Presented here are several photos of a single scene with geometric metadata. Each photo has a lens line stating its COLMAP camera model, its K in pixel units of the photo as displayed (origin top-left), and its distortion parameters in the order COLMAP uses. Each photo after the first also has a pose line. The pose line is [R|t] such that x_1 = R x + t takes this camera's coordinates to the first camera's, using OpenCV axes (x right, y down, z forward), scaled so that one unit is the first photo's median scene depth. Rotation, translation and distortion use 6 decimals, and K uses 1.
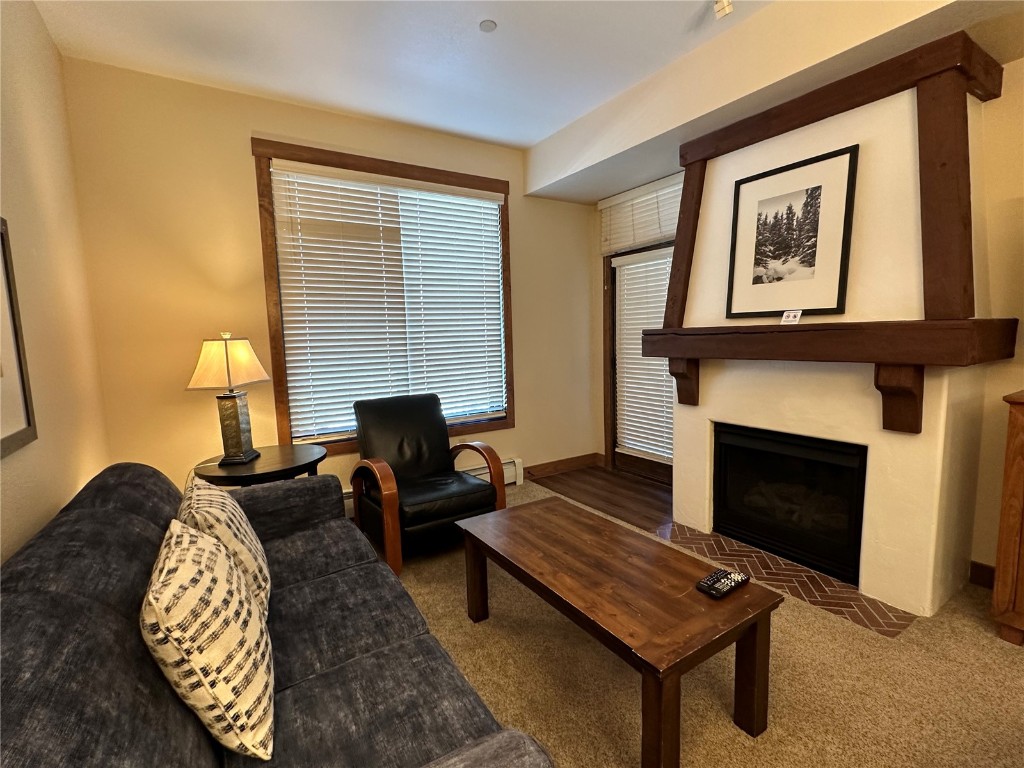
lens RADIAL K [[477.4, 0, 512.2], [0, 477.4, 386.6], [0, 0, 1]] dist [-0.002977, 0.000754]
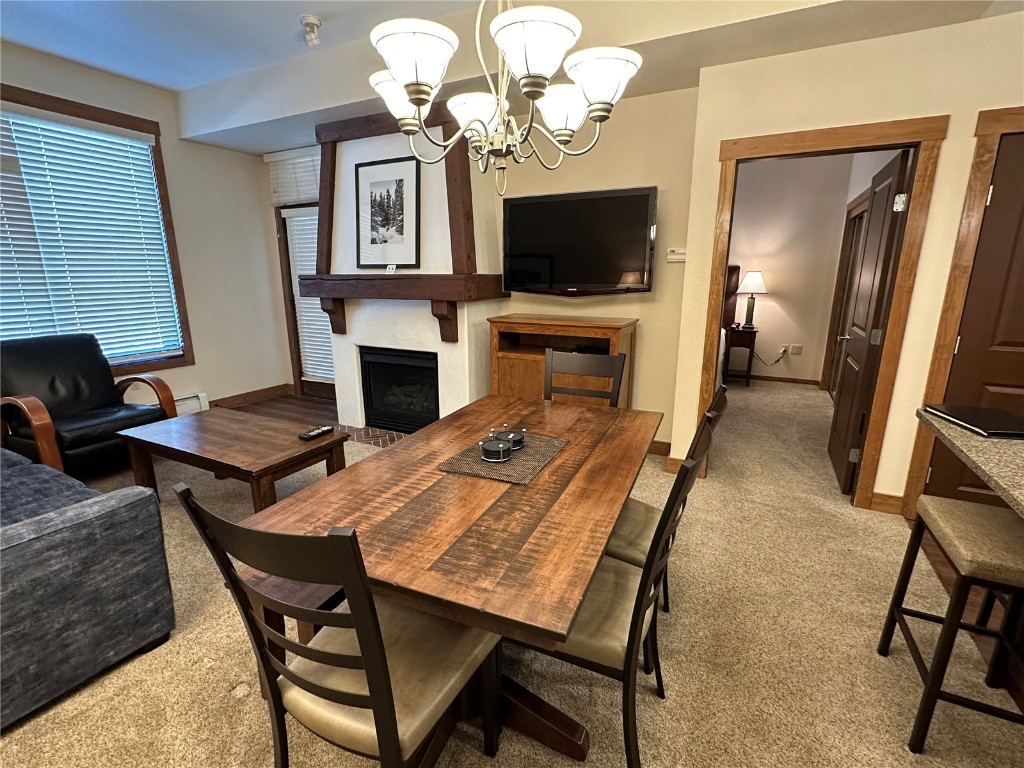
lens RADIAL K [[477.4, 0, 512.8], [0, 477.4, 387.4], [0, 0, 1]] dist [-0.002977, 0.000754]
pose [[0.862674, -0.090523, 0.497593, 0.117254], [0.032784, 0.991792, 0.123589, 0.038278], [-0.504696, -0.090304, 0.858561, -0.402149]]
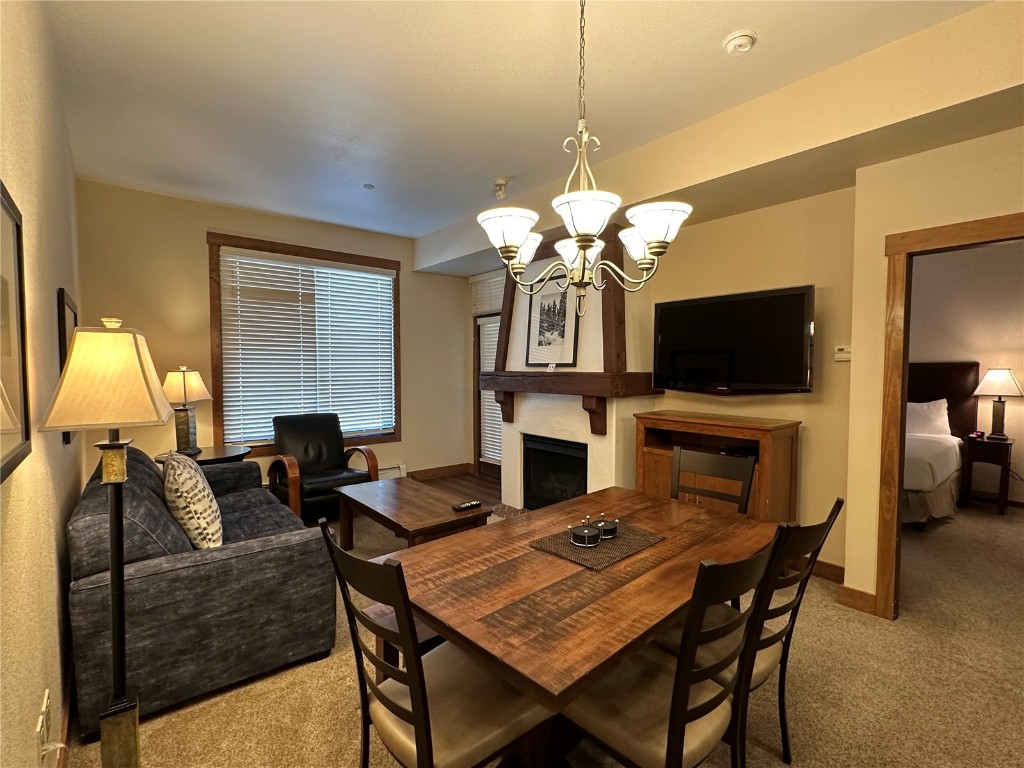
lens RADIAL K [[477.4, 0, 512.5], [0, 477.4, 387.7], [0, 0, 1]] dist [-0.002977, 0.000754]
pose [[0.991379, 0.023690, 0.128864, 0.194692], [-0.014735, 0.997438, -0.070006, 0.035753], [-0.130192, 0.067504, 0.989188, -0.514600]]
